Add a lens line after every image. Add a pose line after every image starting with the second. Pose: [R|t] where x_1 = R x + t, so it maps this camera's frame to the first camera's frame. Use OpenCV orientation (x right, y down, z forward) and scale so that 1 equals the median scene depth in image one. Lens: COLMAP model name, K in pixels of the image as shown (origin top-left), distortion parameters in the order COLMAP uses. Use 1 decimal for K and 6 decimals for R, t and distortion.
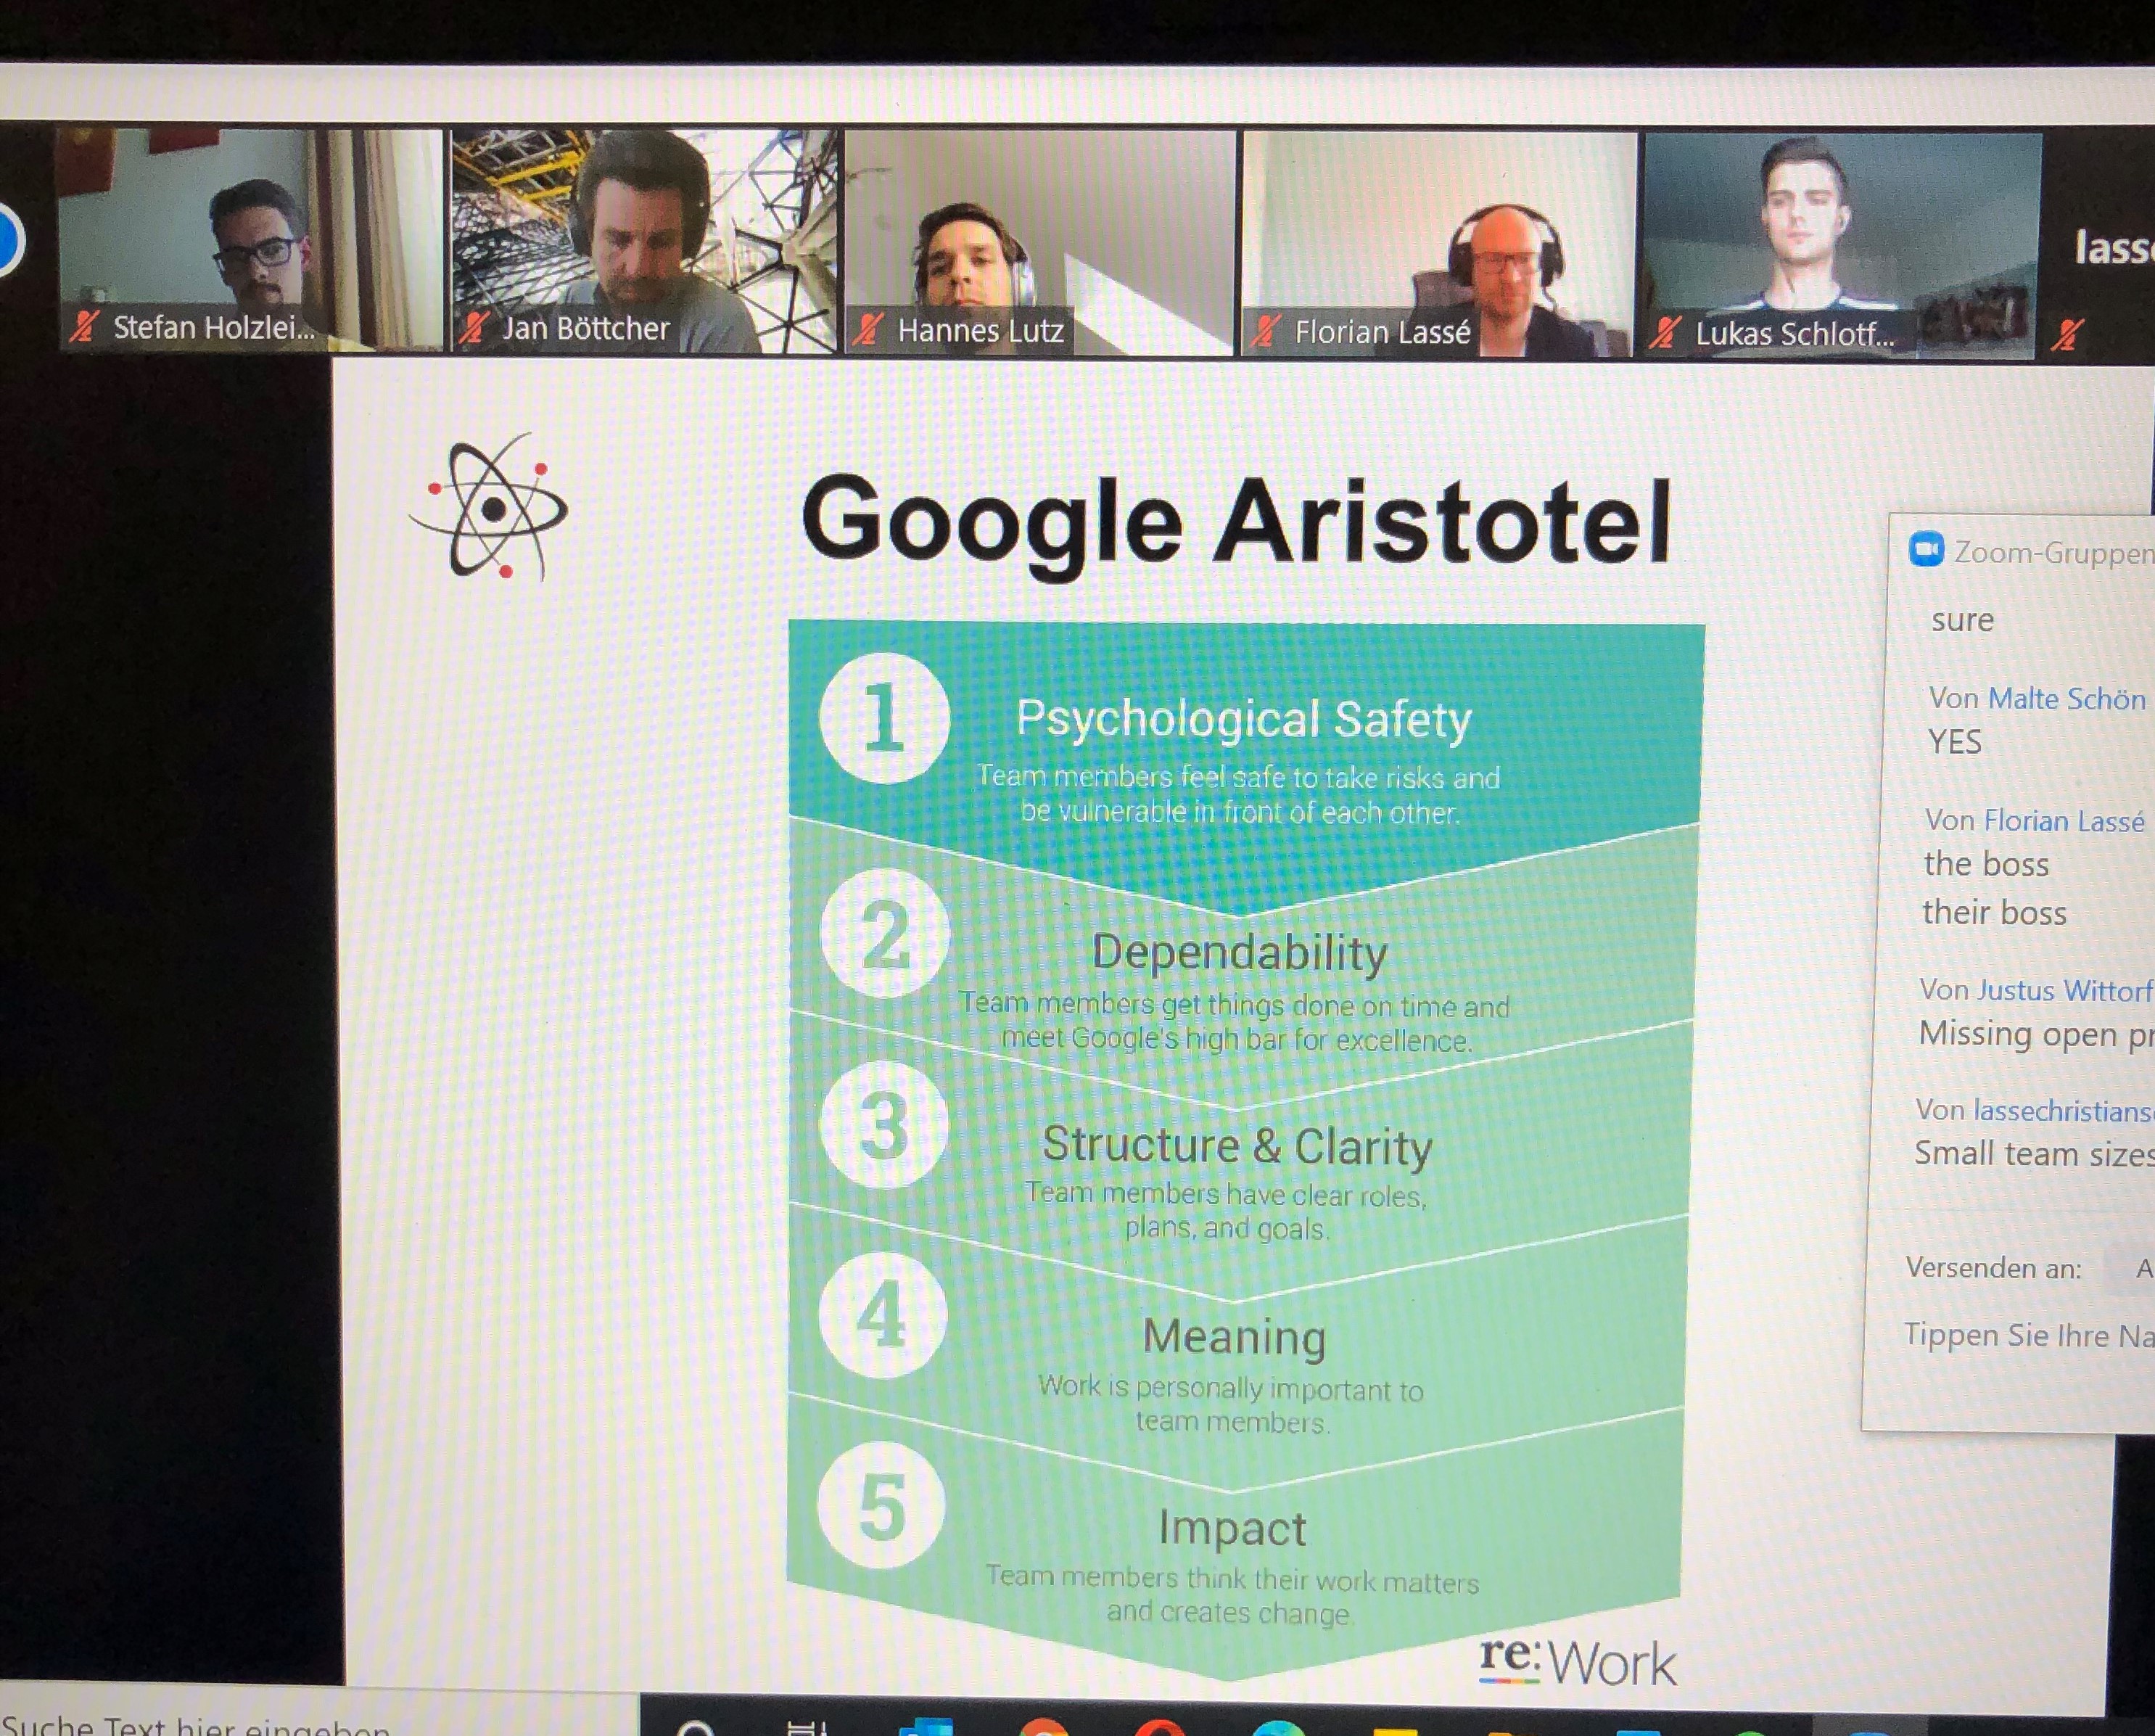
lens RADIAL K [[2141.8, 0, 1077.0], [0, 2141.8, 864.1], [0, 0, 1]] dist [-0.004069, 0.000000]
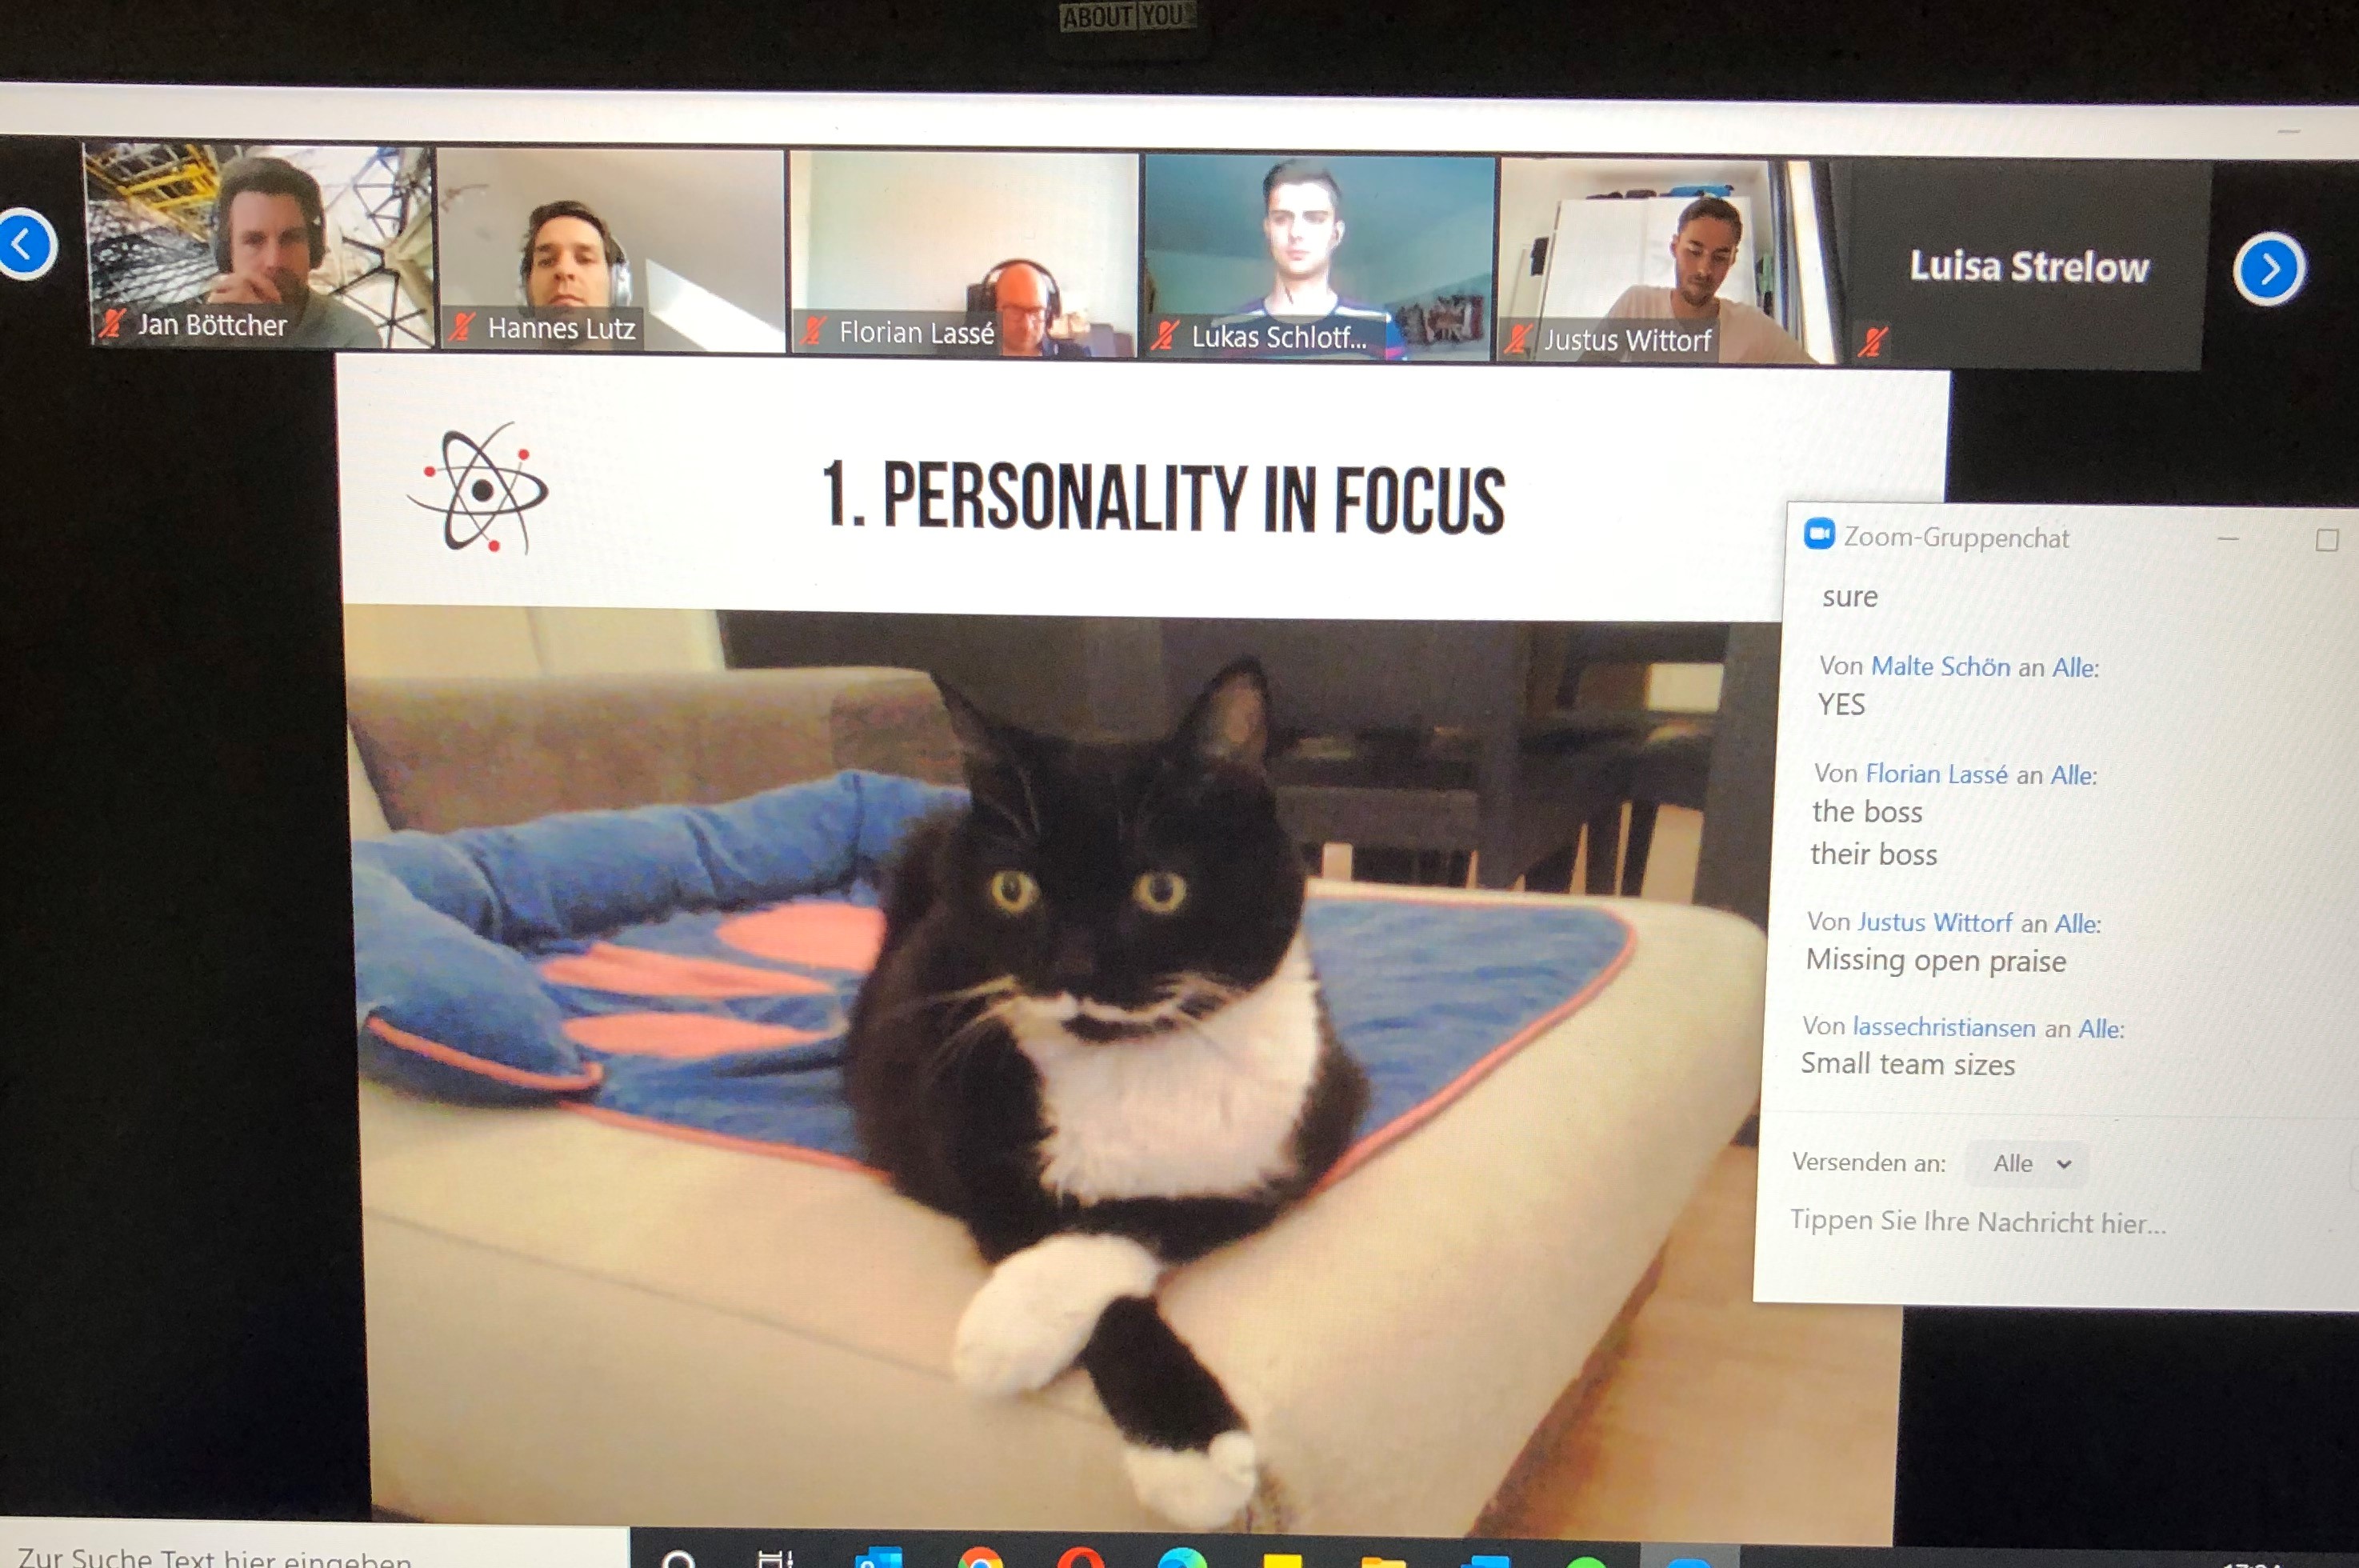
lens RADIAL K [[1886.3, 0, 1163.4], [0, 1886.3, 892.7], [0, 0, 1]] dist [-0.010636, 0.016108]
pose [[0.999888, 0.002528, 0.014731, 0.247009], [-0.003170, 0.999038, 0.043736, 0.002670], [-0.014606, -0.043778, 0.998935, -0.007552]]
